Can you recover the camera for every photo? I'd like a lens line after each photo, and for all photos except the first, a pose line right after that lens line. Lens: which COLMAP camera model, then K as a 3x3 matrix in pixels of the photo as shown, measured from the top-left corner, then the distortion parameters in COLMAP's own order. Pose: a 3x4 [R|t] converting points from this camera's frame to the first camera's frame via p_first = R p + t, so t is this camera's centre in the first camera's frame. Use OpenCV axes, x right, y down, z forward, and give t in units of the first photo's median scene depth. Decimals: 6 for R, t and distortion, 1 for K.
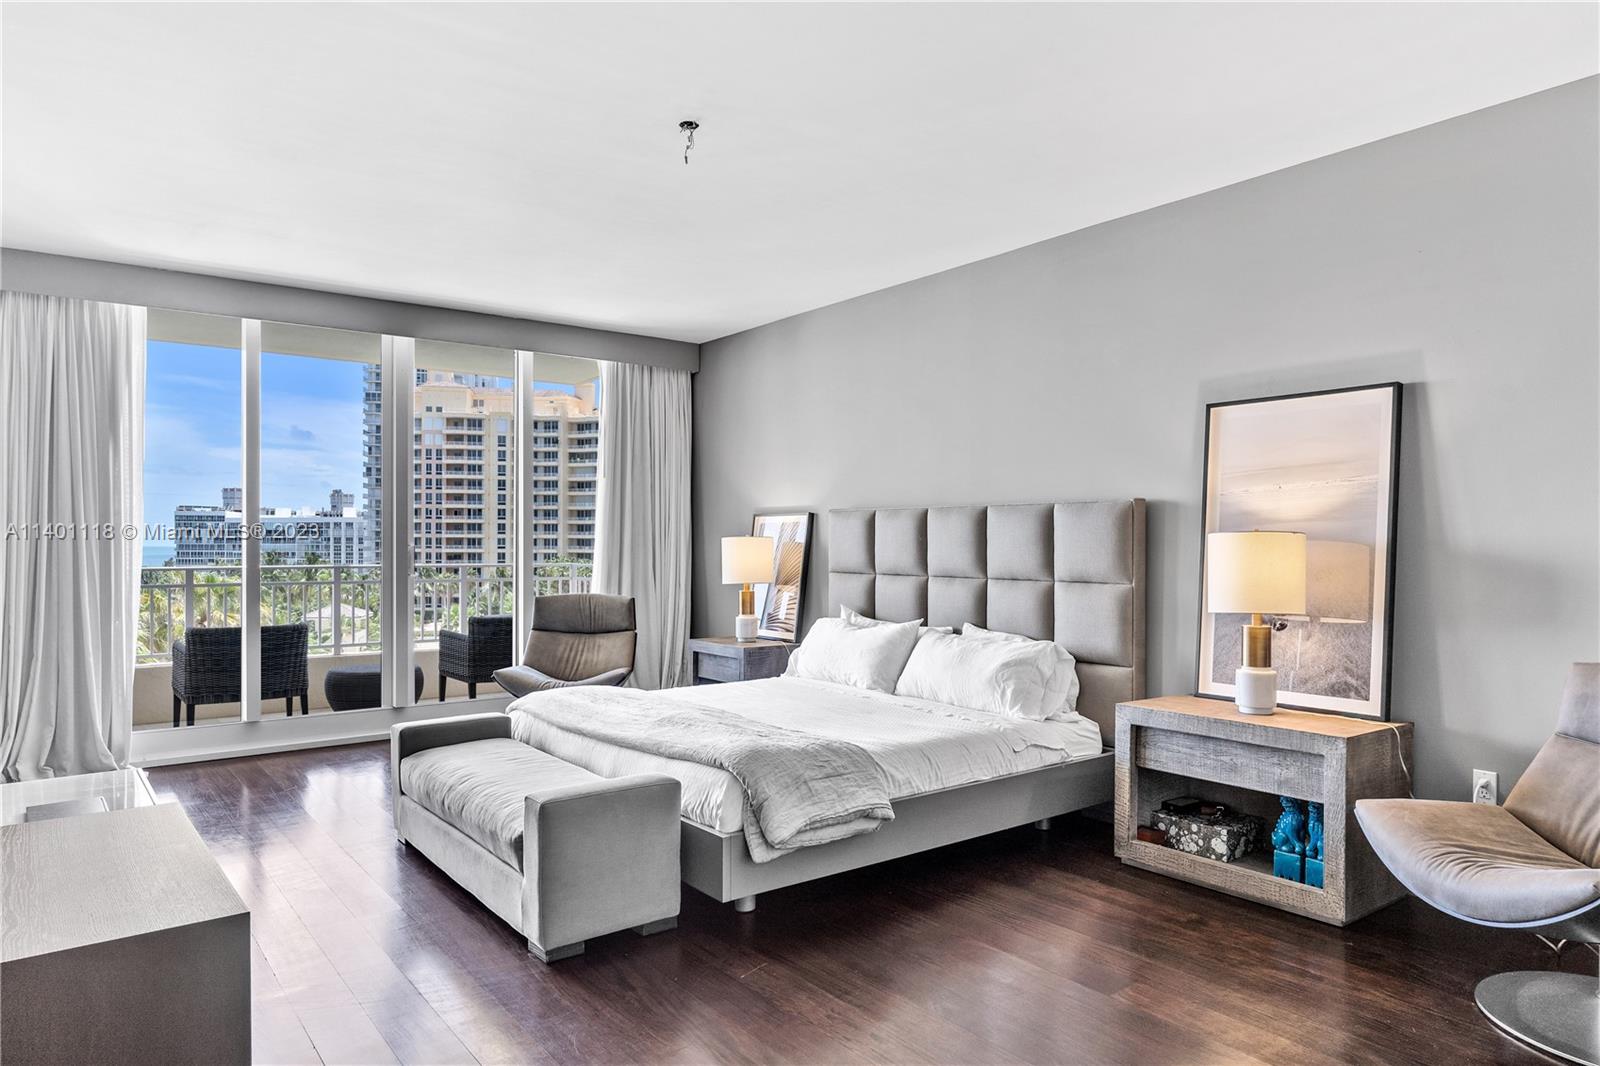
lens RADIAL K [[989.6, 0, 800.0], [0, 989.6, 533.0], [0, 0, 1]] dist [0.000512, 0.000215]
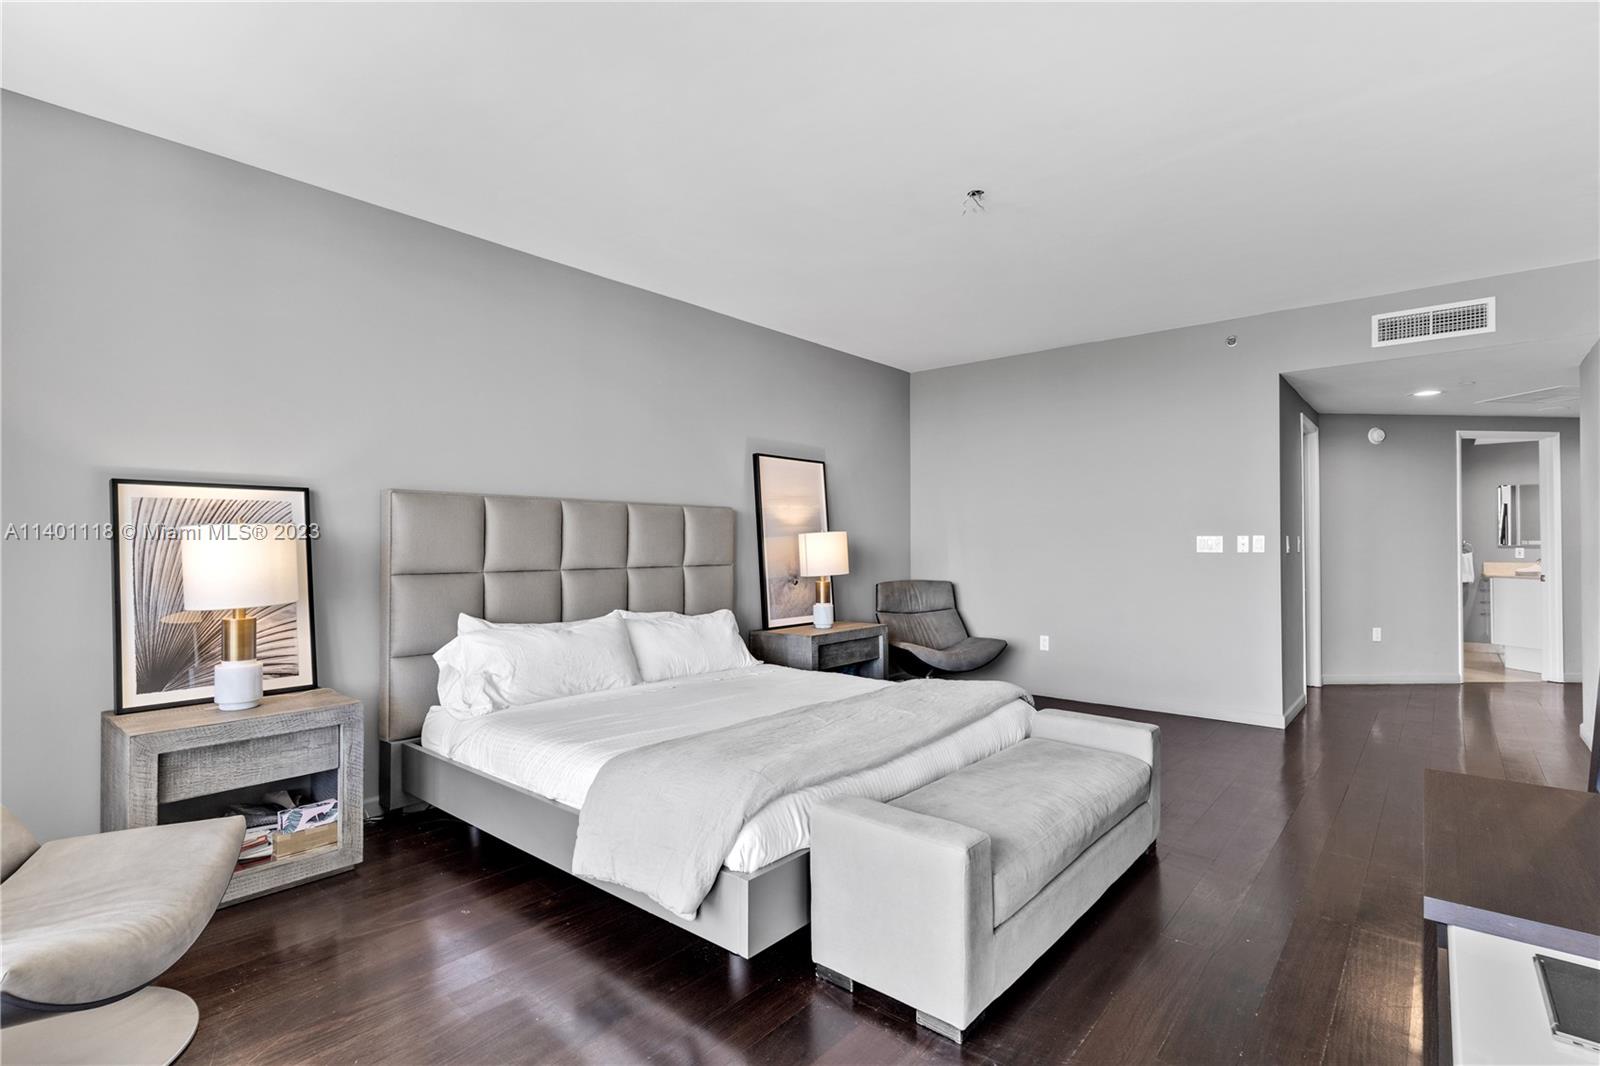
lens RADIAL K [[764.1, 0, 797.5], [0, 764.1, 525.1], [0, 0, 1]] dist [0.002559, 0.000404]
pose [[-0.212489, 0.019890, 0.976961, -0.750521], [-0.006957, 0.999737, -0.021867, 0.015848], [-0.977139, -0.011443, -0.212295, 1.063347]]
